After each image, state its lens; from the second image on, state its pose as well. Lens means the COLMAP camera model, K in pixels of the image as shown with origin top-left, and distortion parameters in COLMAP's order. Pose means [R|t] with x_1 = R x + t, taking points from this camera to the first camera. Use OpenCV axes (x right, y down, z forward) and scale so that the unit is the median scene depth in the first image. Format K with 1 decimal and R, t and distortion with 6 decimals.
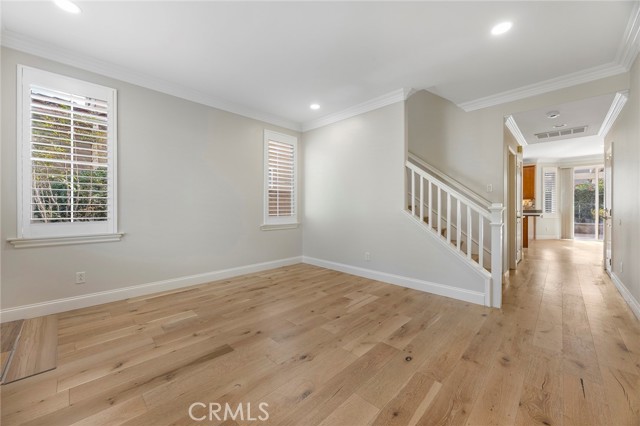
lens RADIAL K [[246.2, 0, 321.9], [0, 246.2, 214.9], [0, 0, 1]] dist [0.003065, 0.000290]
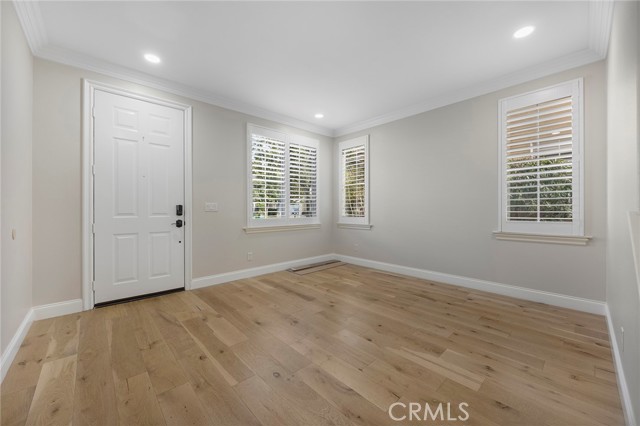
lens RADIAL K [[246.2, 0, 320.3], [0, 246.2, 207.7], [0, 0, 1]] dist [0.003065, 0.000290]
pose [[-0.046543, -0.007129, -0.998891, 0.729852], [-0.021955, 0.999740, -0.006112, -0.022040], [0.998675, 0.021646, -0.046688, 0.686367]]
